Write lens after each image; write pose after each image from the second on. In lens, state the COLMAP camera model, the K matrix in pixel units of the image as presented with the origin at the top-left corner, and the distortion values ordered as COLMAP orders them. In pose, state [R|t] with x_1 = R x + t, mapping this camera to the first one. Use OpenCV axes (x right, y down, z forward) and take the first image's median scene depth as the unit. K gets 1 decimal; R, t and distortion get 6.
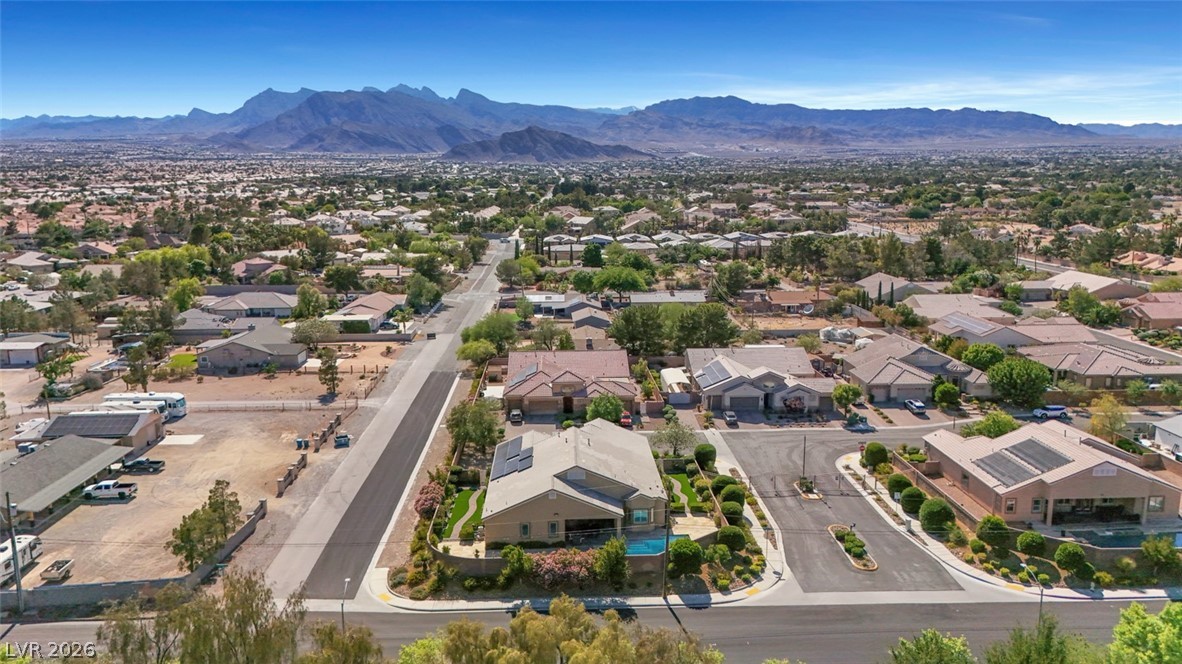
lens RADIAL K [[870.7, 0, 593.4], [0, 870.7, 337.8], [0, 0, 1]] dist [0.072880, -0.075064]
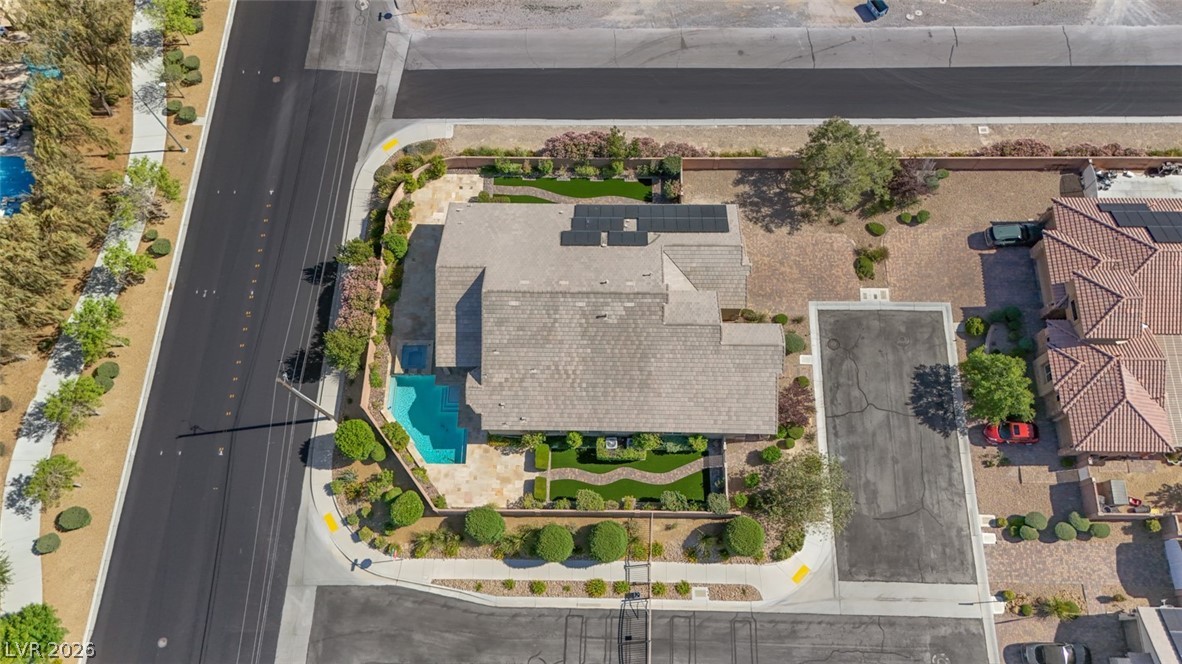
lens RADIAL K [[870.7, 0, 593.4], [0, 870.7, 337.8], [0, 0, 1]] dist [0.072880, -0.075064]
pose [[-0.063859, 0.936609, -0.344508, 0.172236], [-0.168774, 0.330104, 0.928734, -0.347694], [0.983584, 0.117452, 0.136996, 0.663824]]
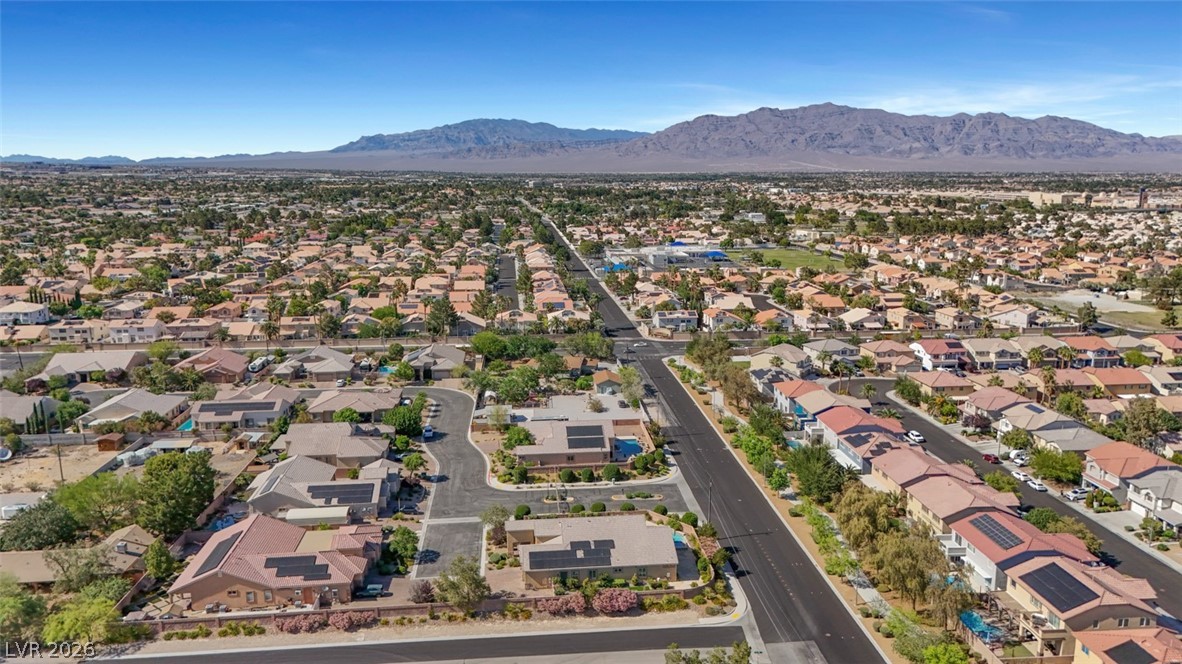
lens RADIAL K [[870.7, 0, 593.4], [0, 870.7, 337.8], [0, 0, 1]] dist [0.072880, -0.075064]
pose [[-0.056662, -0.183195, 0.981442, -0.997321], [0.194522, 0.962157, 0.190826, -0.317735], [-0.979260, 0.201724, -0.018883, 0.702273]]
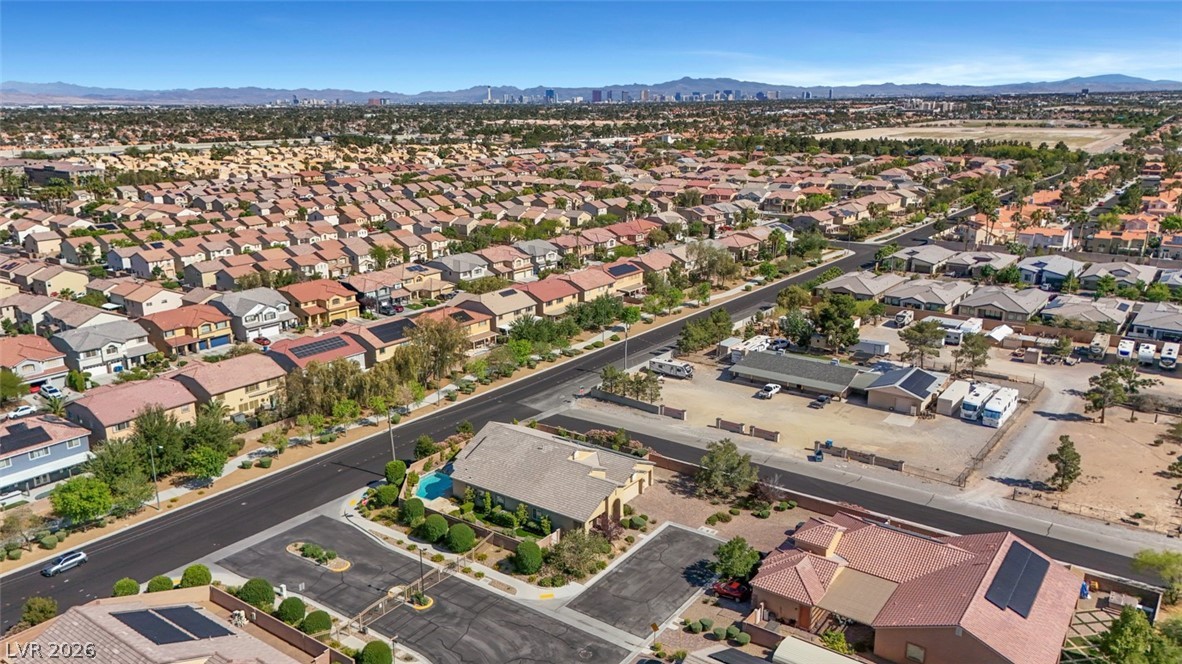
lens RADIAL K [[870.7, 0, 593.4], [0, 870.7, 337.8], [0, 0, 1]] dist [0.072880, -0.075064]
pose [[-0.617034, 0.218547, -0.755980, 0.578649], [-0.143235, 0.913424, 0.380973, -0.336538], [0.773791, 0.343356, -0.532310, 1.183786]]
